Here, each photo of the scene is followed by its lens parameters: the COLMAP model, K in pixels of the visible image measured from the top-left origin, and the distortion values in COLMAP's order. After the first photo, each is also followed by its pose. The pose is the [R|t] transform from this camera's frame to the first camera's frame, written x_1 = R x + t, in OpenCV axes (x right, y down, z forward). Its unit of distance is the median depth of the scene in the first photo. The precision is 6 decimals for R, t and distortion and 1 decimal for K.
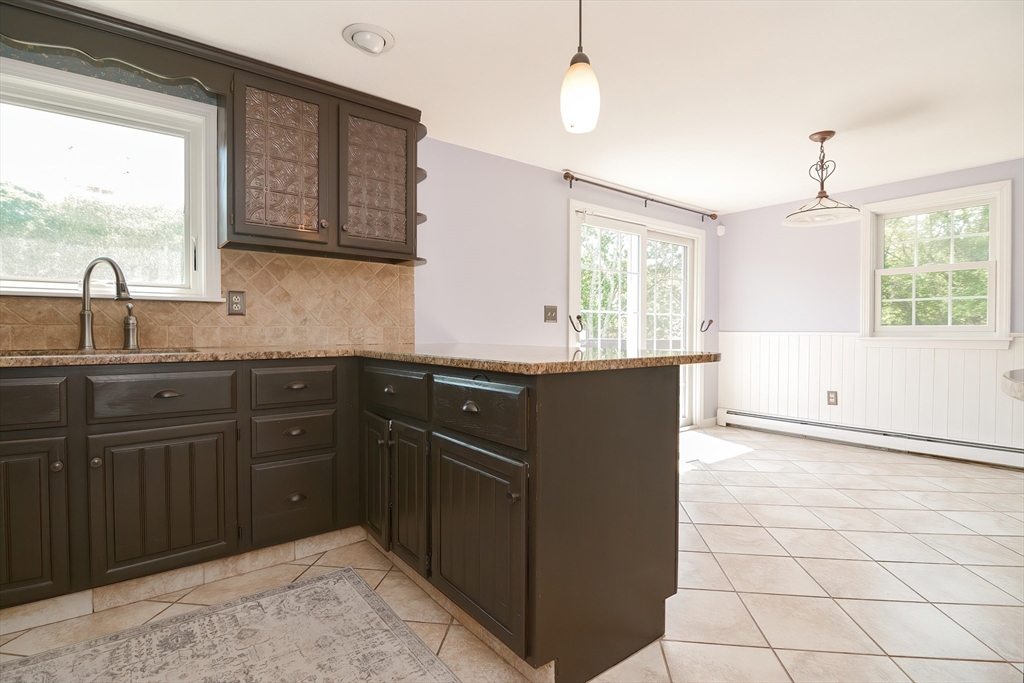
lens RADIAL K [[501.2, 0, 505.3], [0, 501.2, 338.5], [0, 0, 1]] dist [-0.005532, -0.002239]
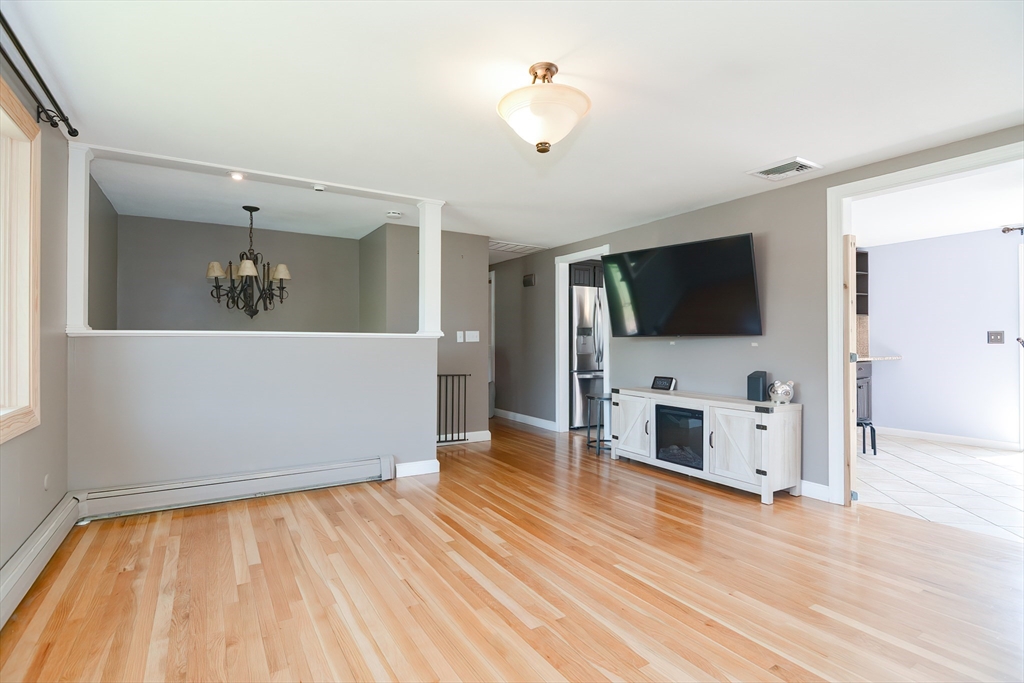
lens RADIAL K [[496.6, 0, 518.7], [0, 496.6, 344.7], [0, 0, 1]] dist [0.027246, -0.028954]
pose [[-0.079556, 0.002422, -0.996827, 1.883759], [-0.009859, 0.999946, 0.003216, -0.026306], [0.996782, 0.010083, -0.079528, -0.184723]]
